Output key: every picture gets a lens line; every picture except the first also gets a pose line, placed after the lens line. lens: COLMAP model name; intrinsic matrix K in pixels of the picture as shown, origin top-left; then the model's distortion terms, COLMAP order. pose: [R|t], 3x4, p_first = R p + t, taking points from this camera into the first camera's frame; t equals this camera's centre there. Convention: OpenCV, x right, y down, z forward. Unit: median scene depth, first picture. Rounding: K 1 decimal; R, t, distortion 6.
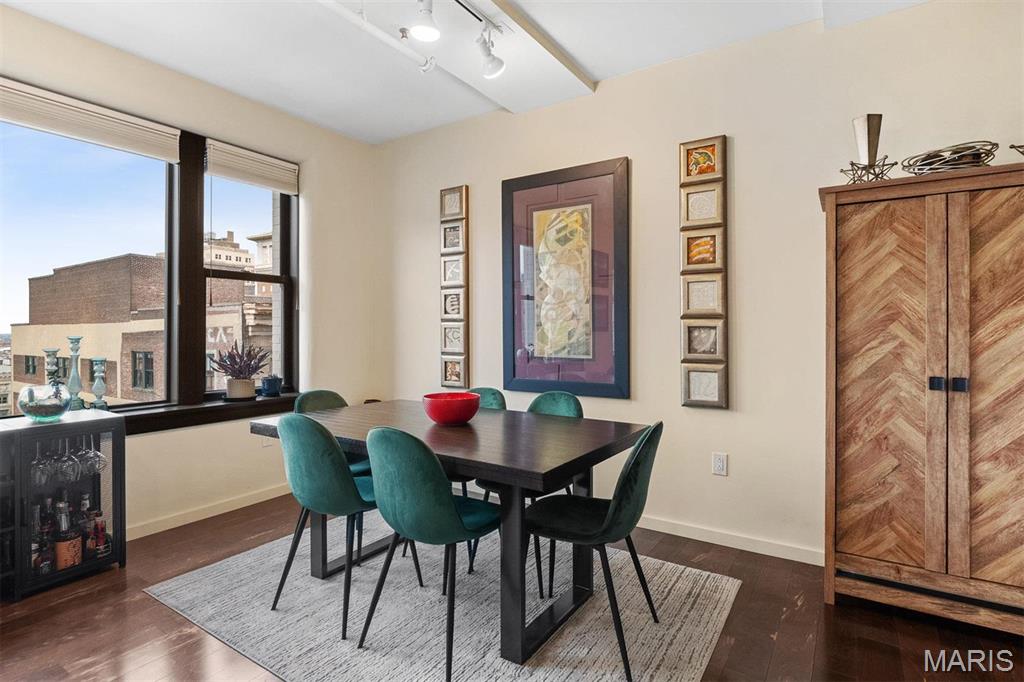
lens RADIAL K [[522.8, 0, 504.1], [0, 522.8, 331.5], [0, 0, 1]] dist [-0.000466, -0.002301]
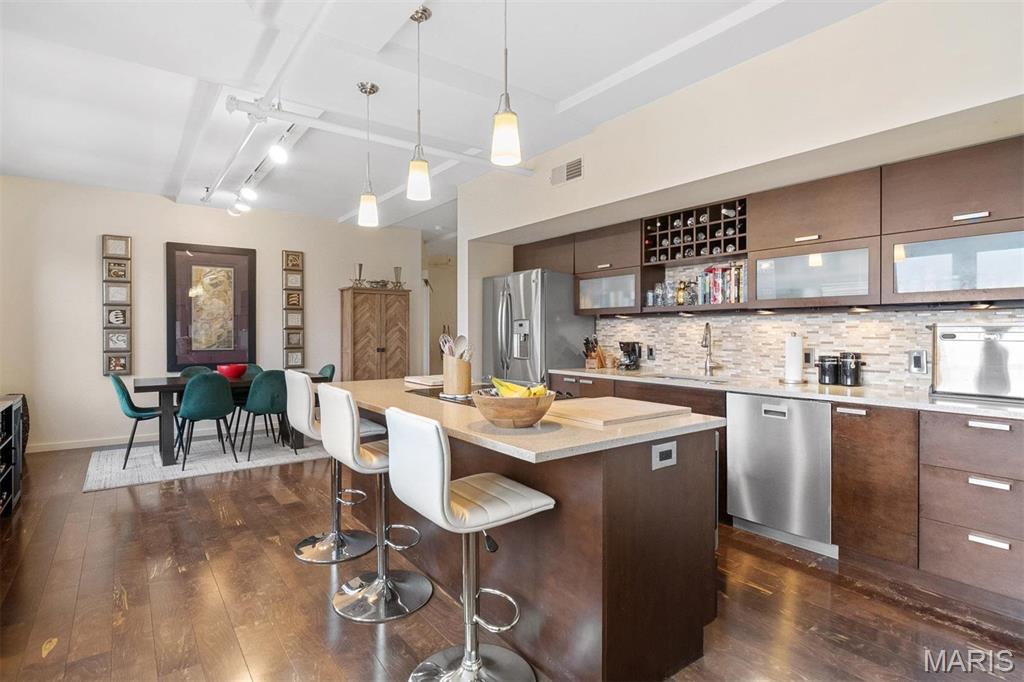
lens RADIAL K [[522.8, 0, 519.4], [0, 522.8, 335.4], [0, 0, 1]] dist [-0.000466, -0.002301]
pose [[0.342557, -0.004612, 0.939486, -1.260386], [0.003953, 0.999986, 0.003468, -0.002168], [-0.939489, 0.002526, 0.342571, -0.627750]]
